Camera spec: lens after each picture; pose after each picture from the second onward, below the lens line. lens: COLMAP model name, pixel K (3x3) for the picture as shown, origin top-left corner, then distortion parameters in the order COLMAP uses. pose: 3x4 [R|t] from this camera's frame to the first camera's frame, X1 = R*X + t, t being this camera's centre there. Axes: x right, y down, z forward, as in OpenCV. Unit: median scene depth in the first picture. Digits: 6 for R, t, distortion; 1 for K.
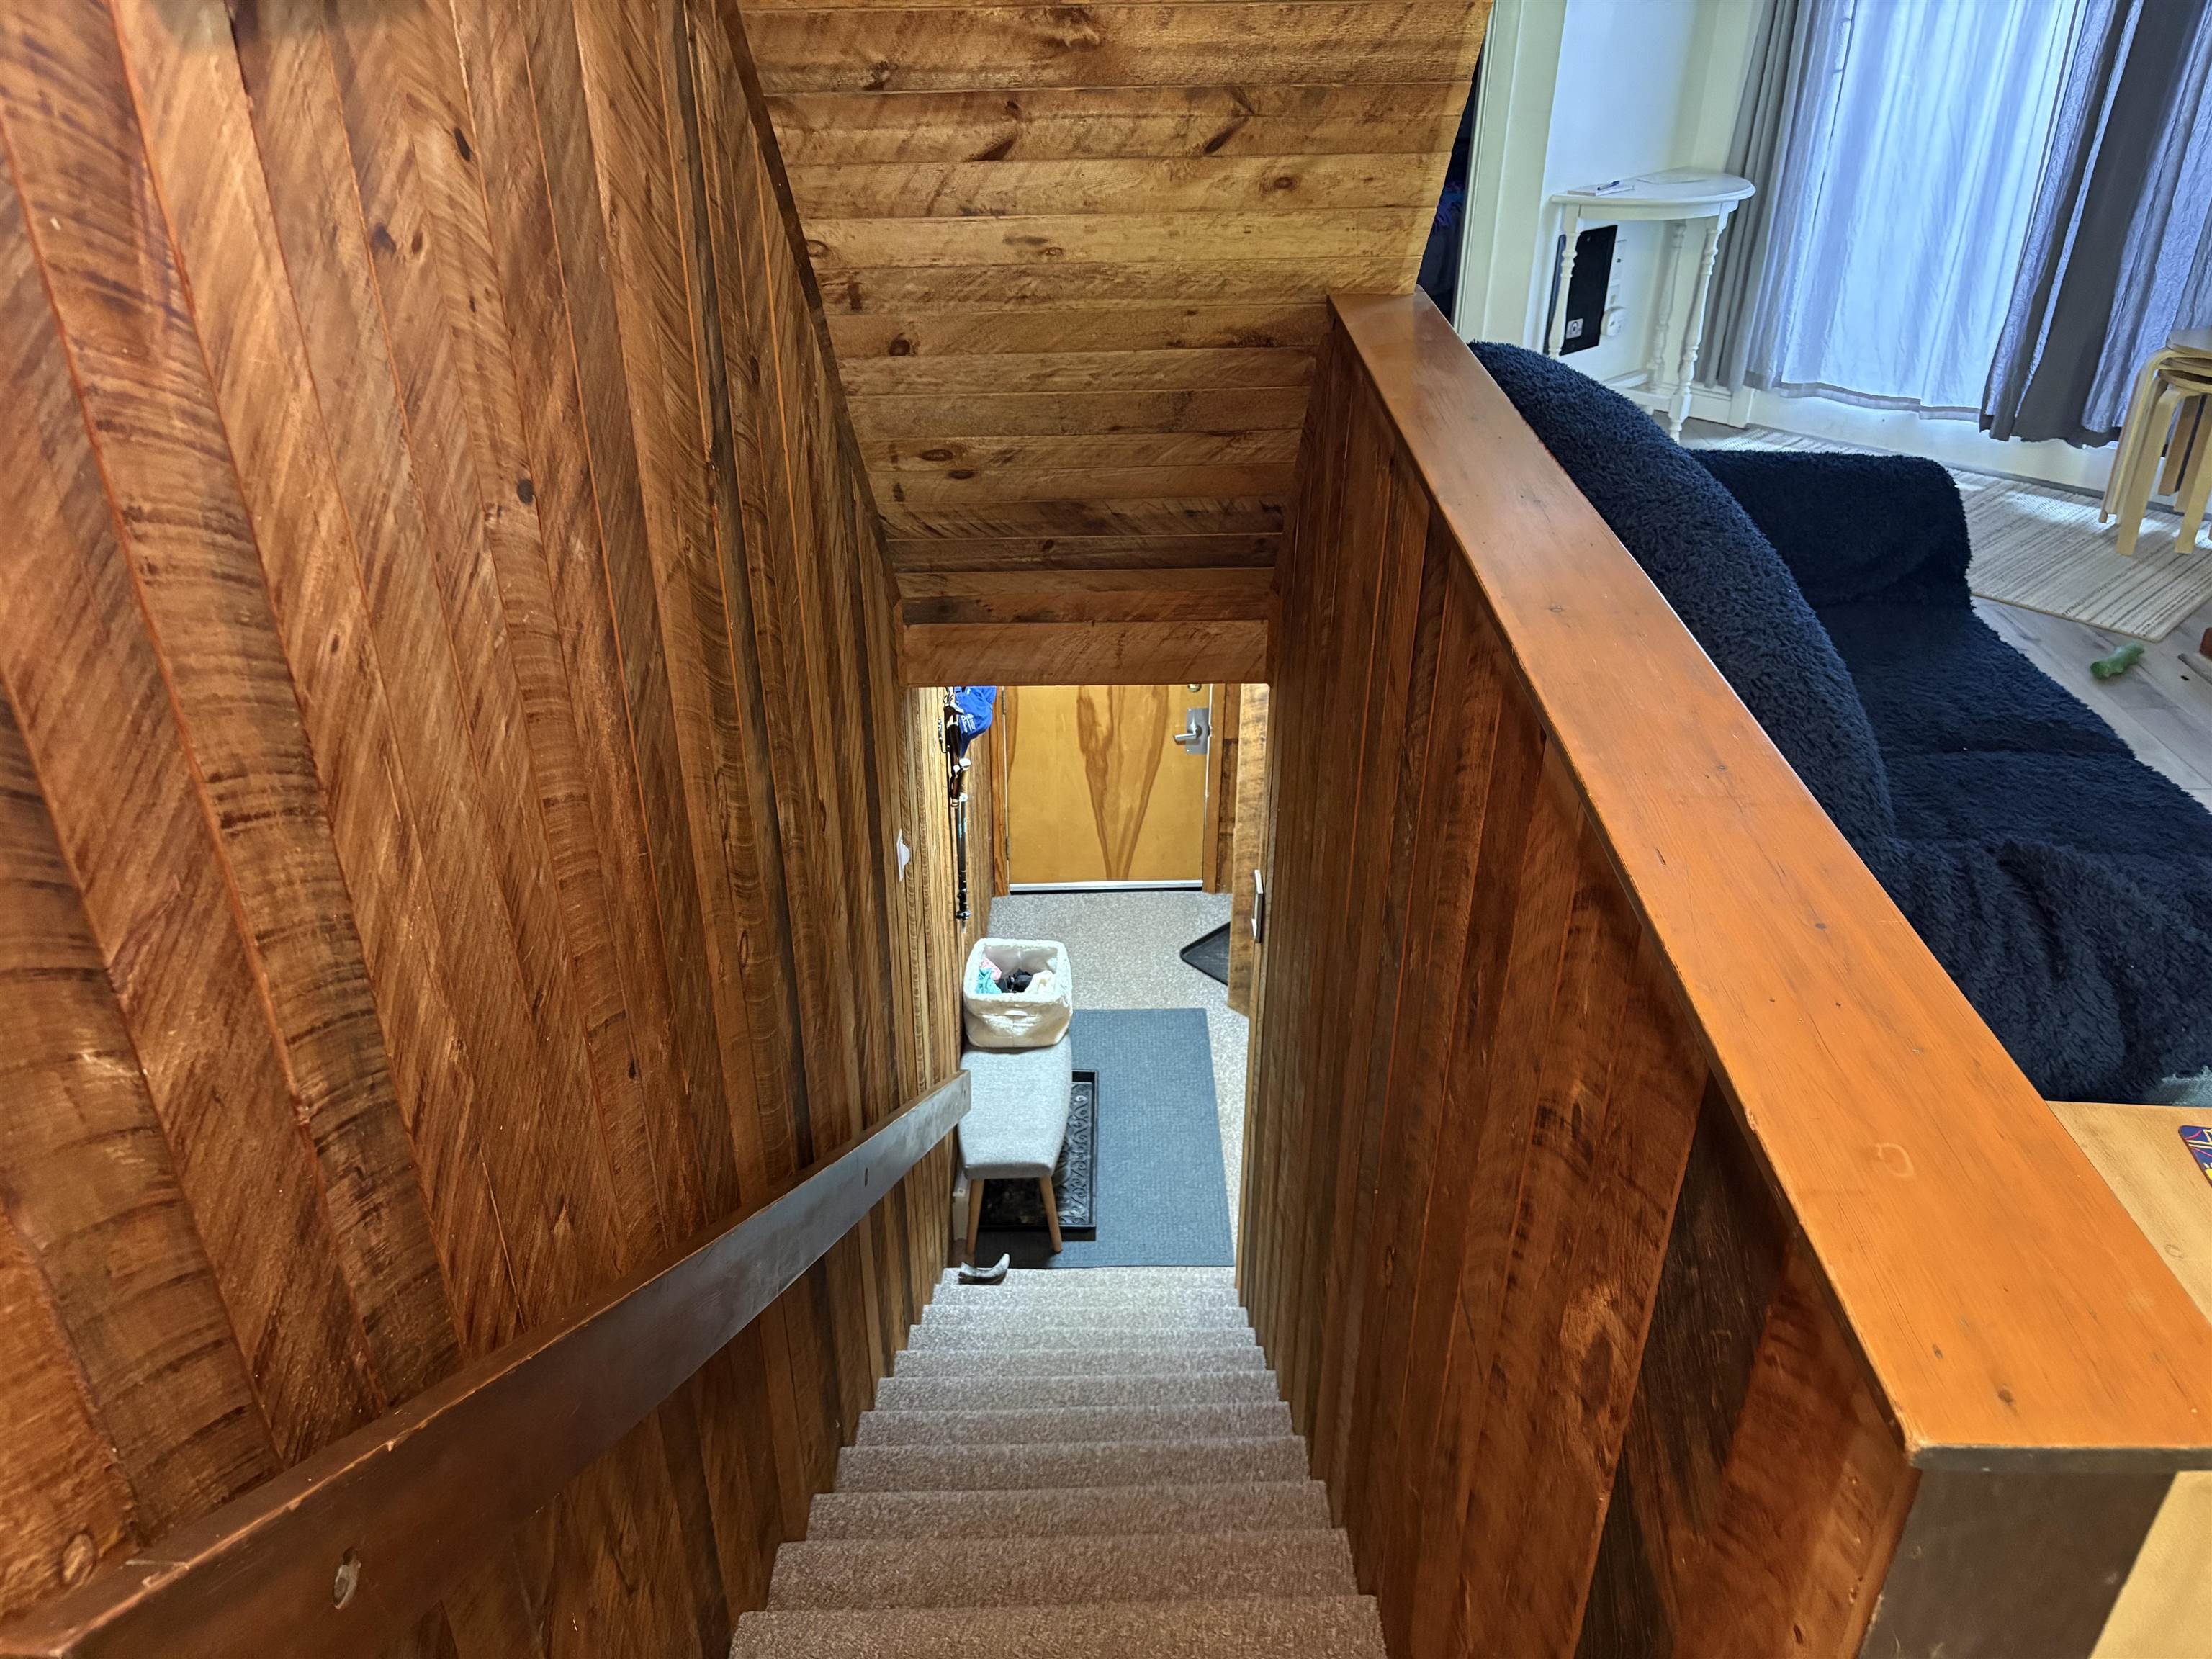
lens RADIAL K [[1673.8, 0, 1115.1], [0, 1673.8, 834.9], [0, 0, 1]] dist [0.051003, -0.055174]
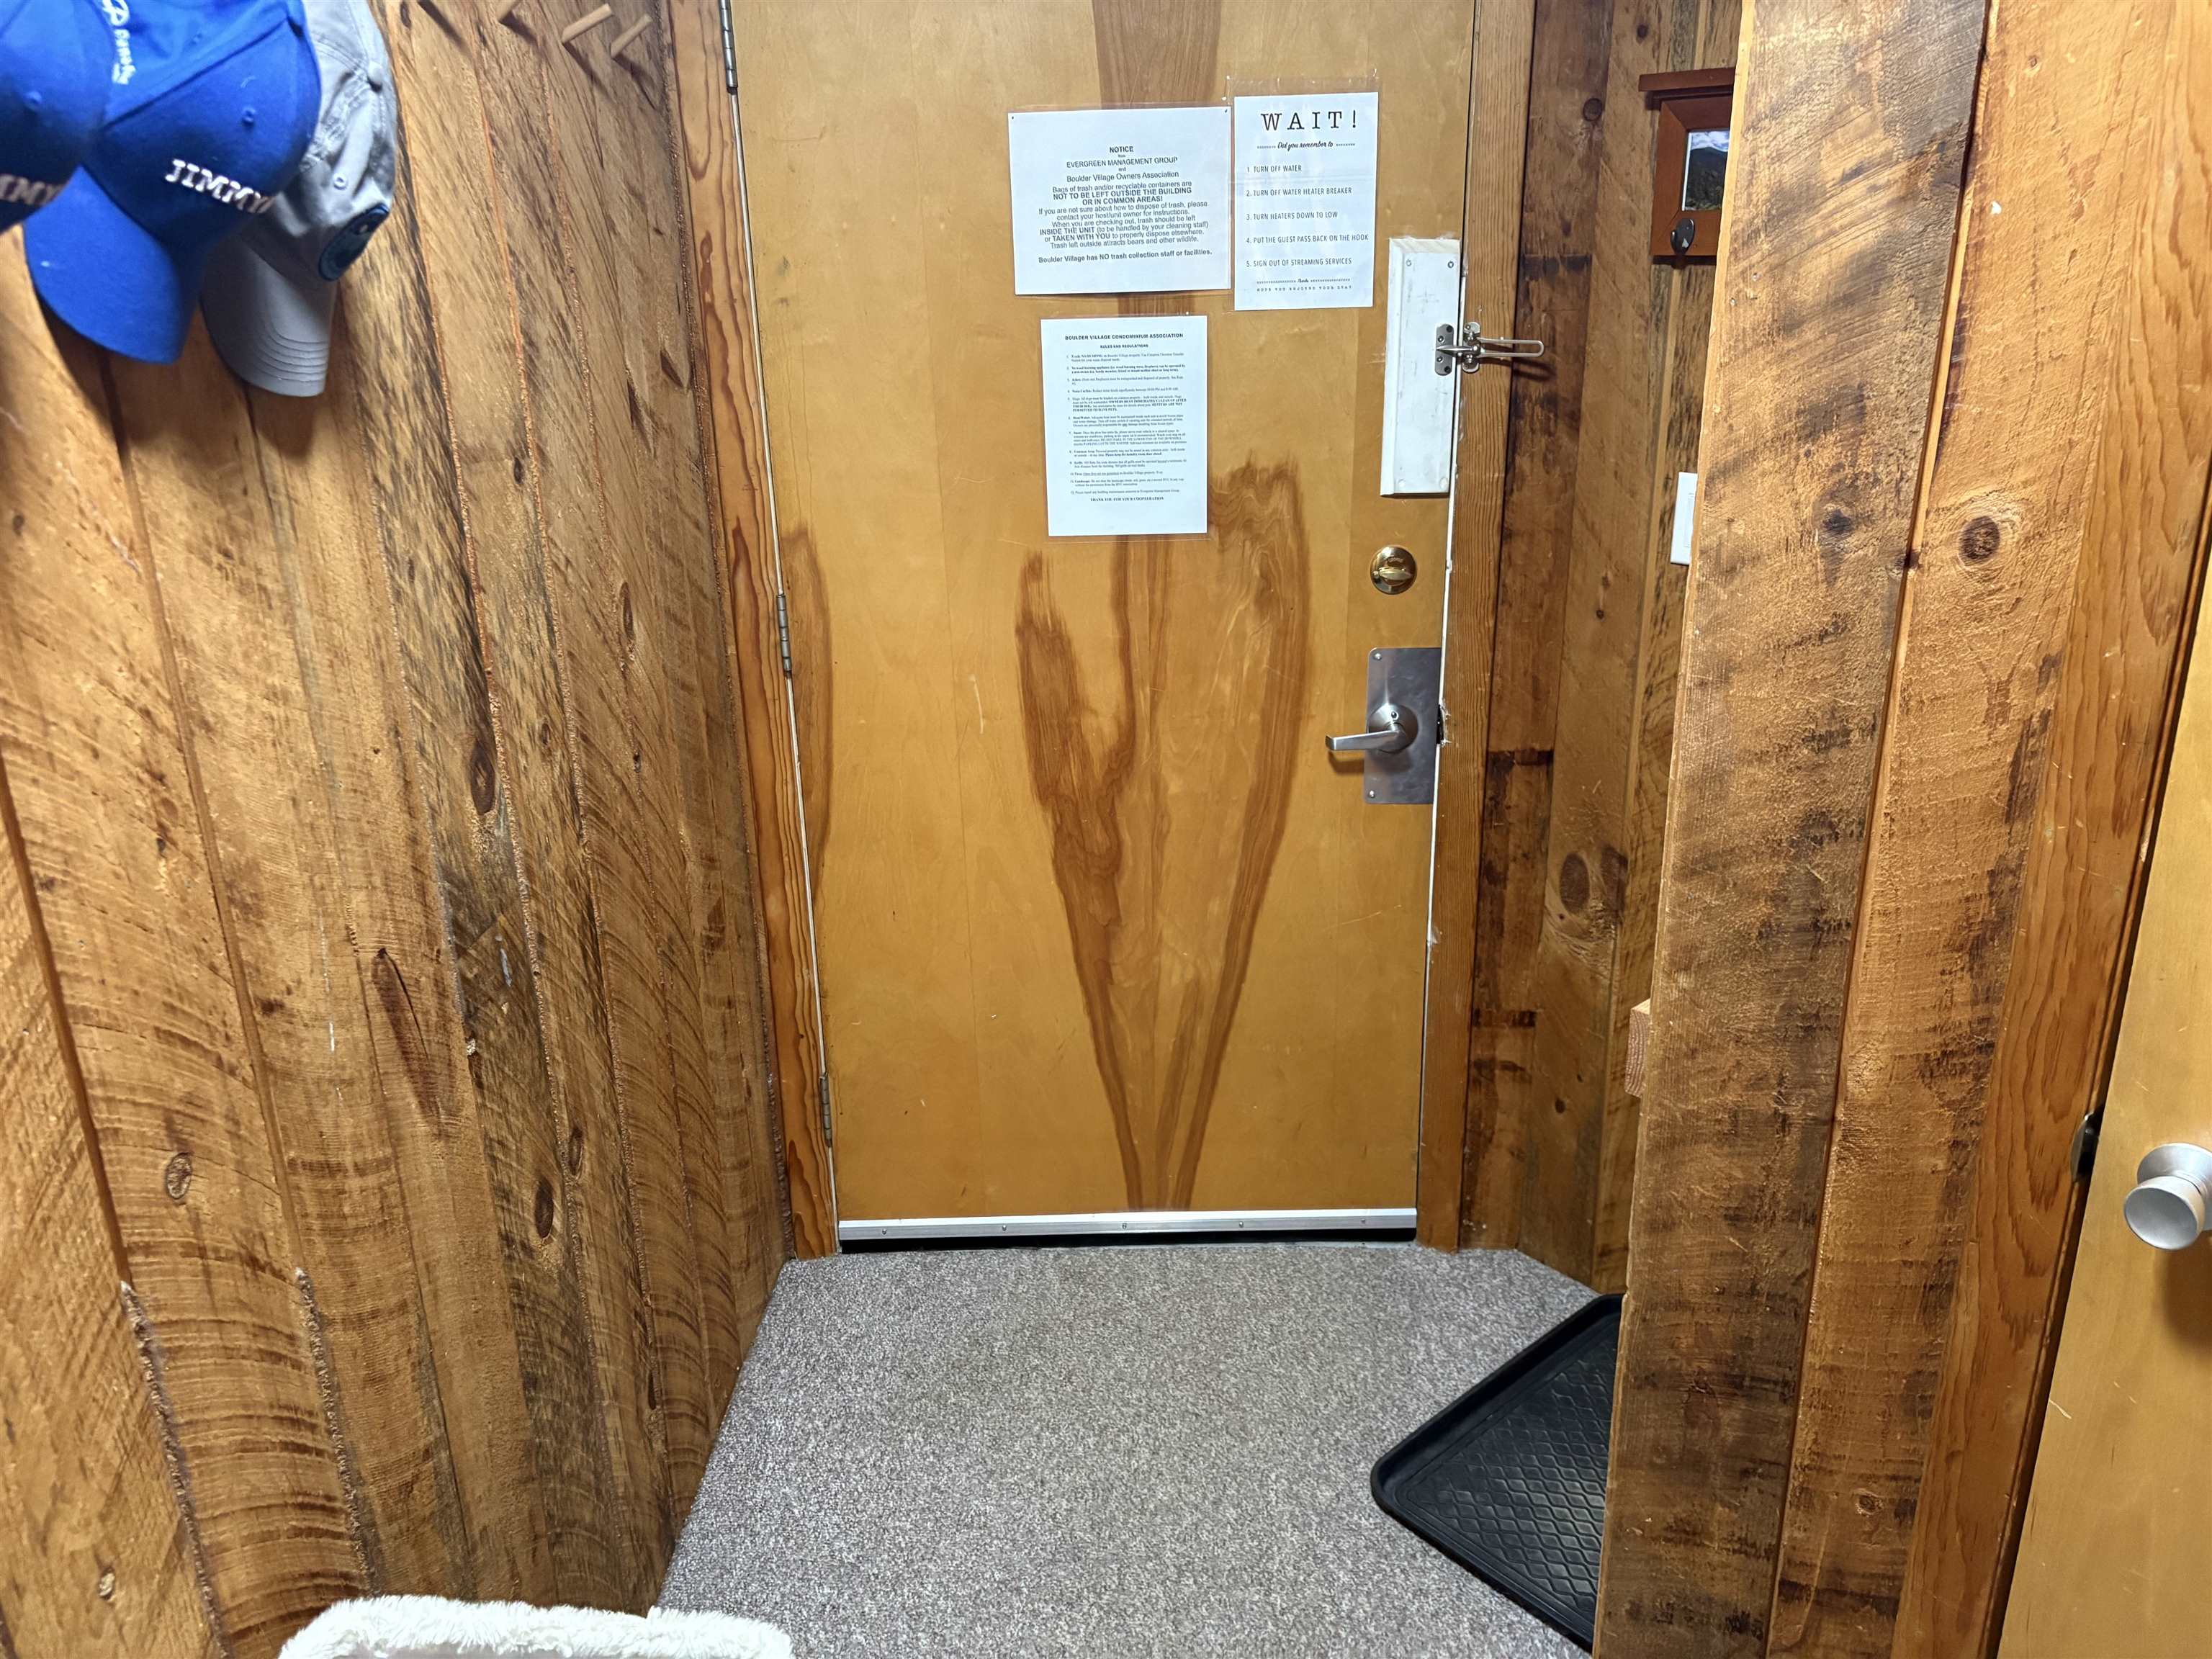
lens RADIAL K [[1673.8, 0, 1115.1], [0, 1673.8, 834.9], [0, 0, 1]] dist [0.051003, -0.055174]
pose [[0.998634, -0.011626, -0.050935, 0.011062], [0.002940, 0.985885, -0.167396, 0.010394], [0.052163, 0.167018, 0.984573, 0.698193]]
